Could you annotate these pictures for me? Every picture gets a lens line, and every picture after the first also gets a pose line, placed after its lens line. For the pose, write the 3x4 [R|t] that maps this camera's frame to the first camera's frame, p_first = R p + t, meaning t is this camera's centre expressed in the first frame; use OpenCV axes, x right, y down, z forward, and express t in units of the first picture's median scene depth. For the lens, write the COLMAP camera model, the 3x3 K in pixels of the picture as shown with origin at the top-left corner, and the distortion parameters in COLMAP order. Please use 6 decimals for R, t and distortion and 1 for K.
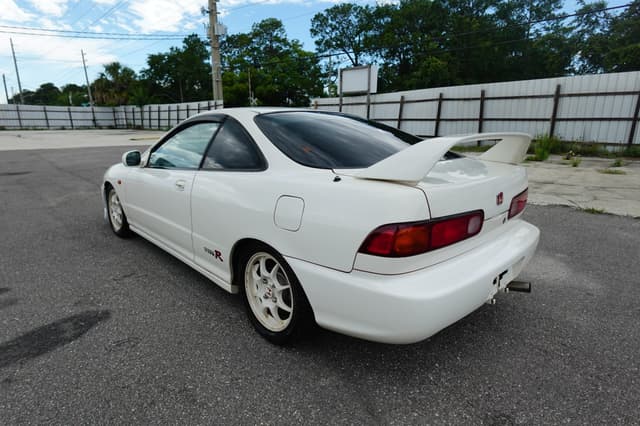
lens RADIAL K [[359.2, 0, 314.7], [0, 359.2, 213.1], [0, 0, 1]] dist [0.001372, -0.000736]
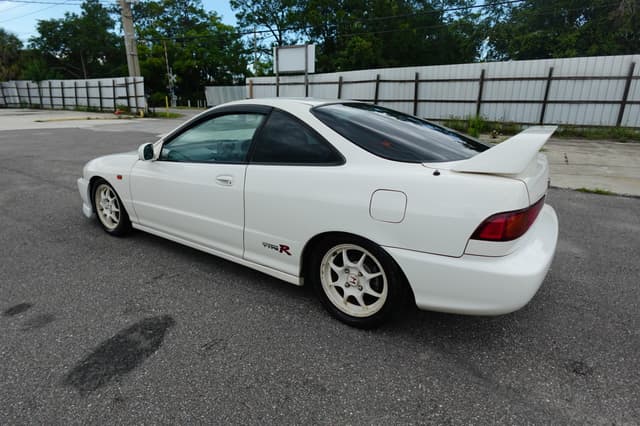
lens RADIAL K [[359.2, 0, 313.5], [0, 359.2, 214.8], [0, 0, 1]] dist [0.001372, -0.000736]
pose [[0.978942, -0.057580, 0.195847, -0.221885], [0.045768, 0.996880, 0.064314, -0.023634], [-0.198939, -0.053997, 0.978523, 0.001564]]
